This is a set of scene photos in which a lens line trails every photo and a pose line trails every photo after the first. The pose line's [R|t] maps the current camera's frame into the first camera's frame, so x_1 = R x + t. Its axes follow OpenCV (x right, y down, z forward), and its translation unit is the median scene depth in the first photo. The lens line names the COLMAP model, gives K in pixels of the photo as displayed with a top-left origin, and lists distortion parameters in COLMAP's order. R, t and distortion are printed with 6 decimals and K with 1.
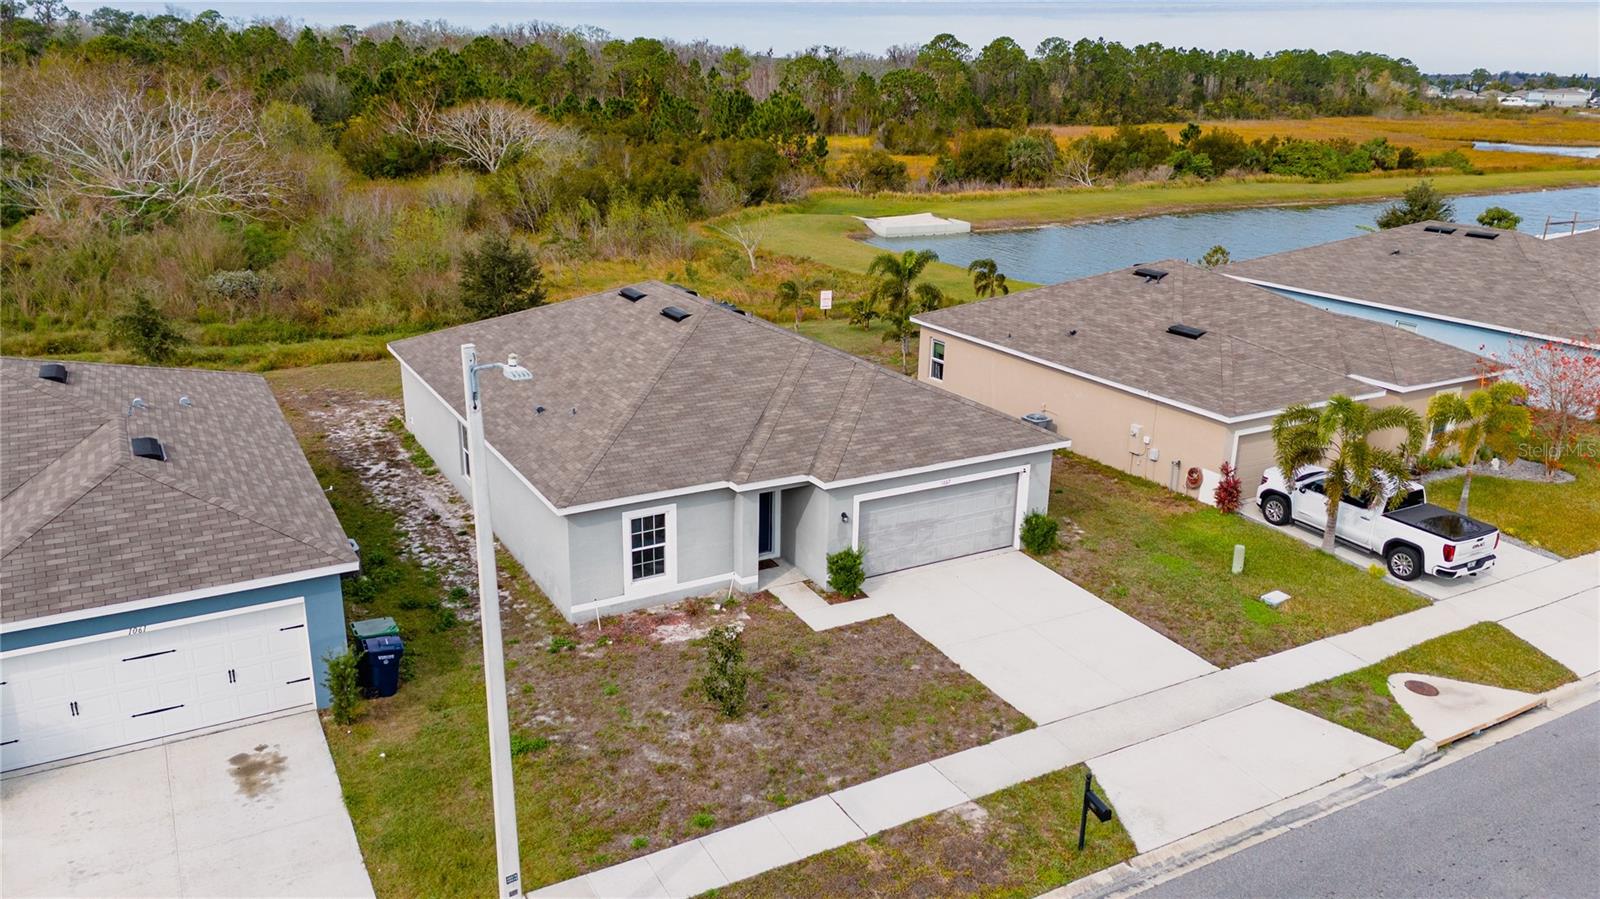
lens RADIAL K [[1172.6, 0, 807.5], [0, 1172.6, 445.5], [0, 0, 1]] dist [0.079988, -0.087563]
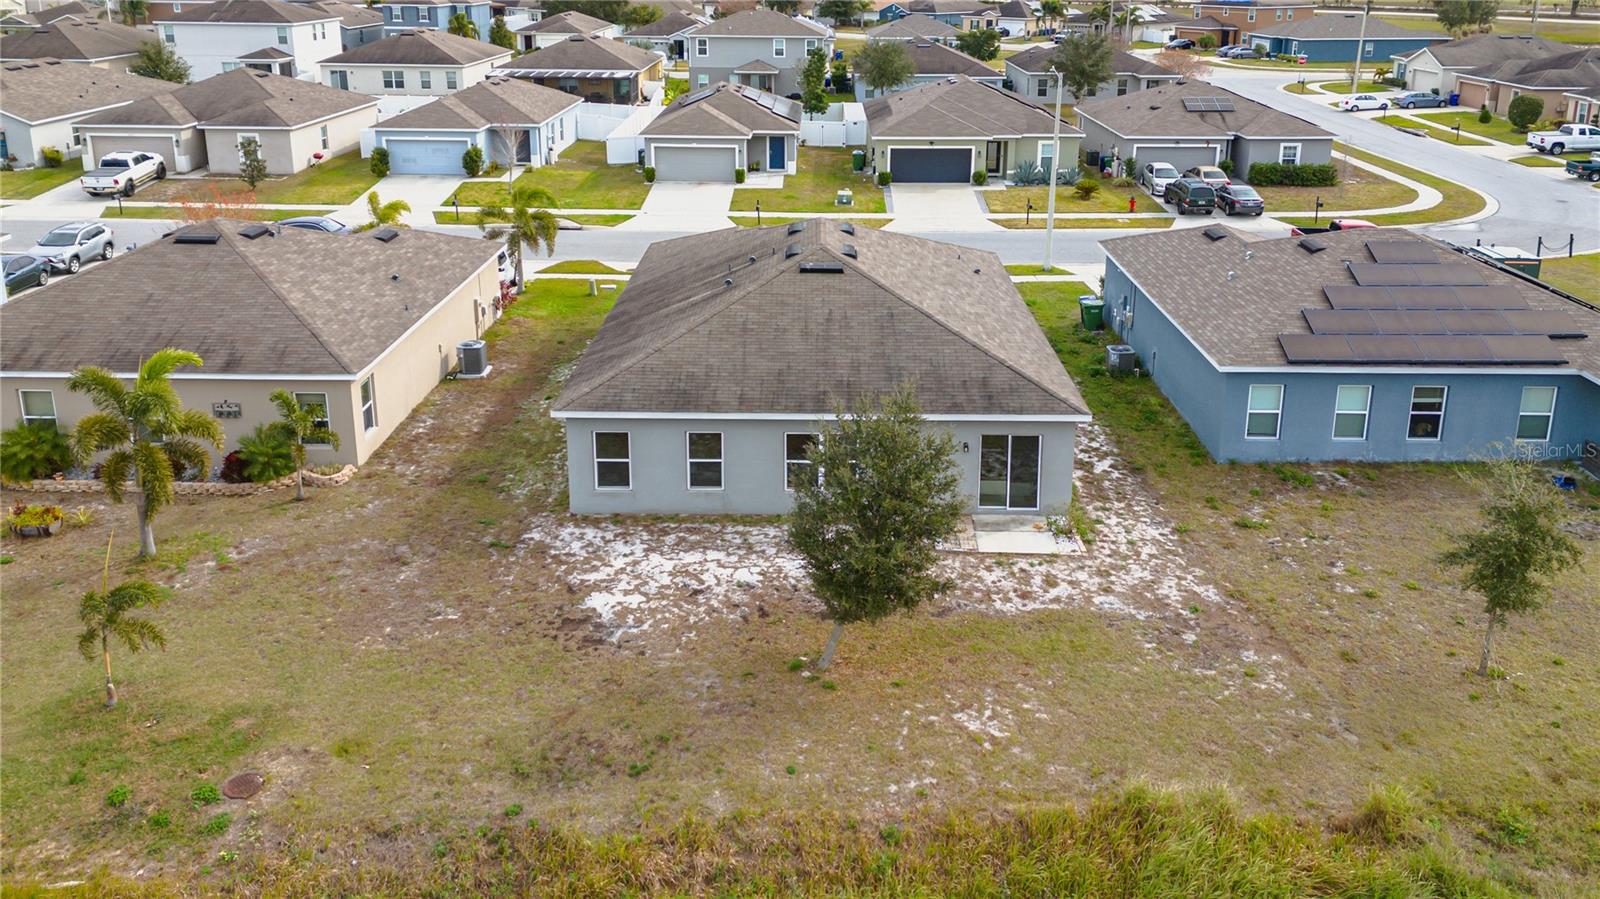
lens RADIAL K [[1172.6, 0, 813.4], [0, 1172.6, 412.8], [0, 0, 1]] dist [0.079988, -0.087563]
pose [[-0.863839, -0.204797, 0.460262, -0.692455], [0.130590, 0.791372, 0.597224, -0.700127], [-0.486548, 0.576011, -0.656873, 2.007386]]
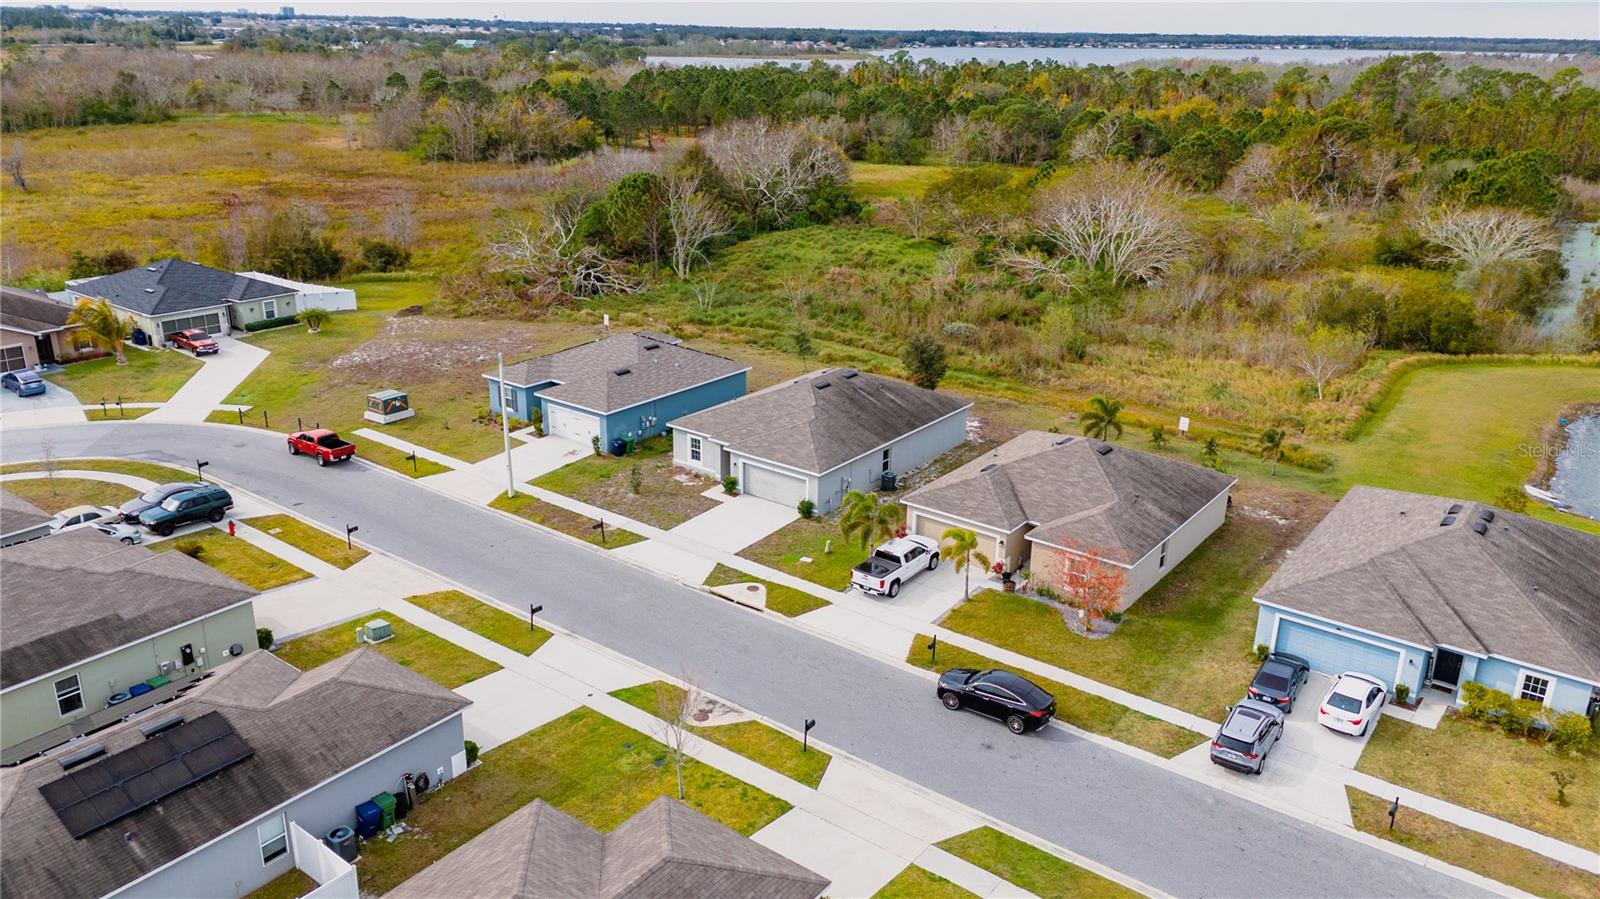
lens RADIAL K [[1172.6, 0, 802.0], [0, 1172.6, 445.9], [0, 0, 1]] dist [0.079988, -0.087563]
pose [[0.393311, 0.294458, -0.870977, 2.155607], [-0.289312, 0.938840, 0.186756, -0.466190], [0.872700, 0.178531, 0.454447, -0.064385]]
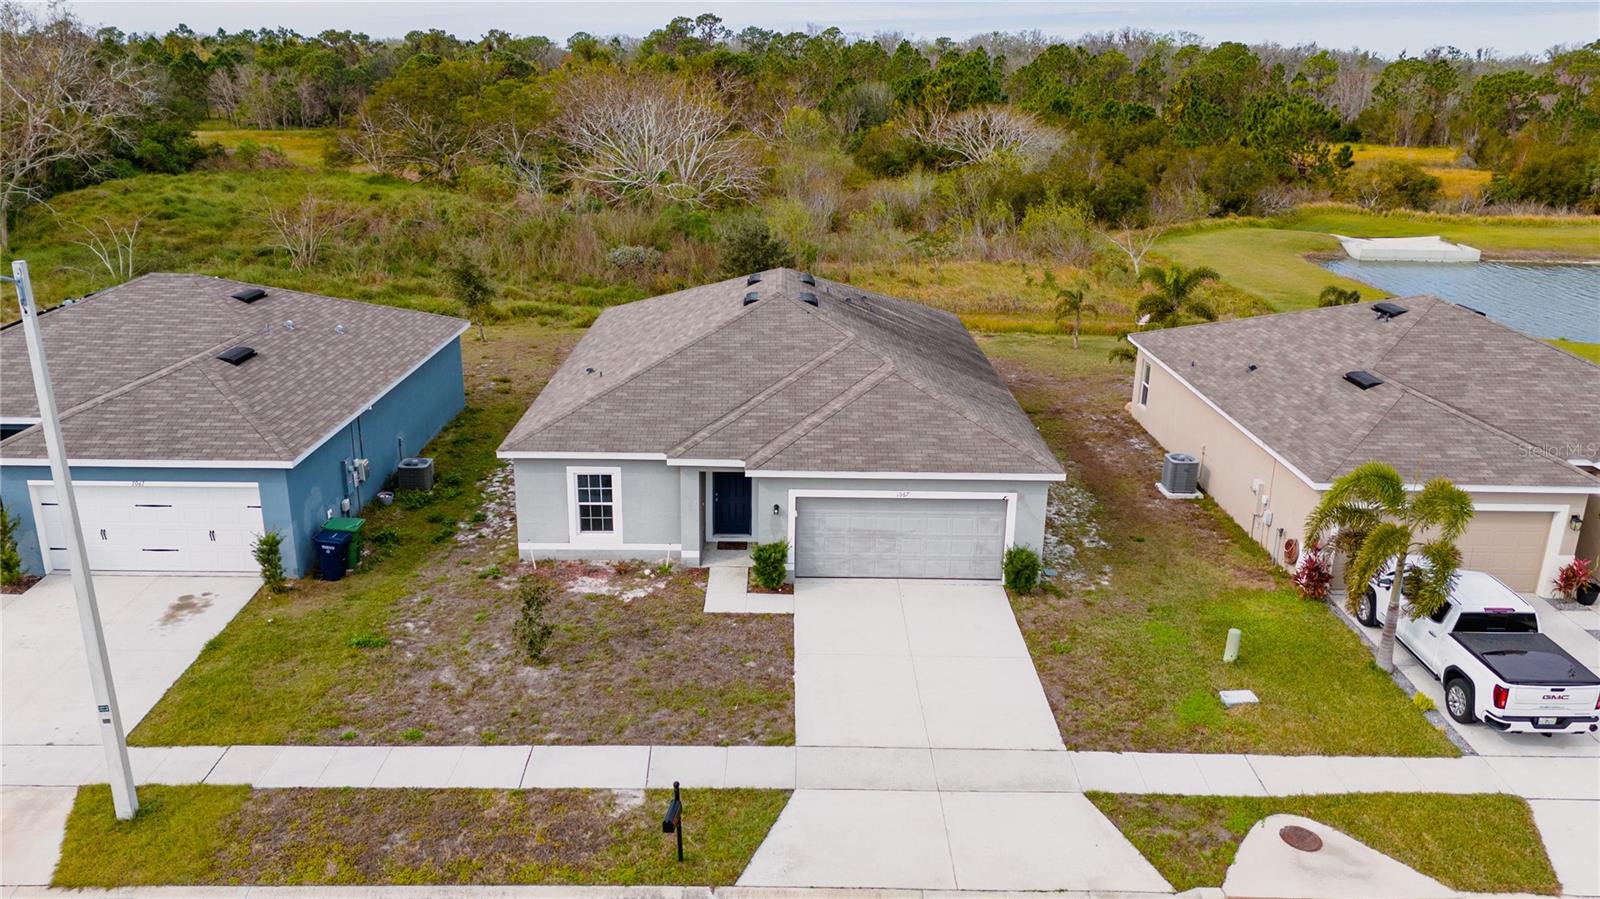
lens RADIAL K [[1172.6, 0, 806.2], [0, 1172.6, 444.5], [0, 0, 1]] dist [0.079988, -0.087563]
pose [[0.874672, 0.144089, -0.462804, 0.460515], [-0.147686, 0.988618, 0.028679, -0.023058], [0.461669, 0.043265, 0.885997, 0.117367]]
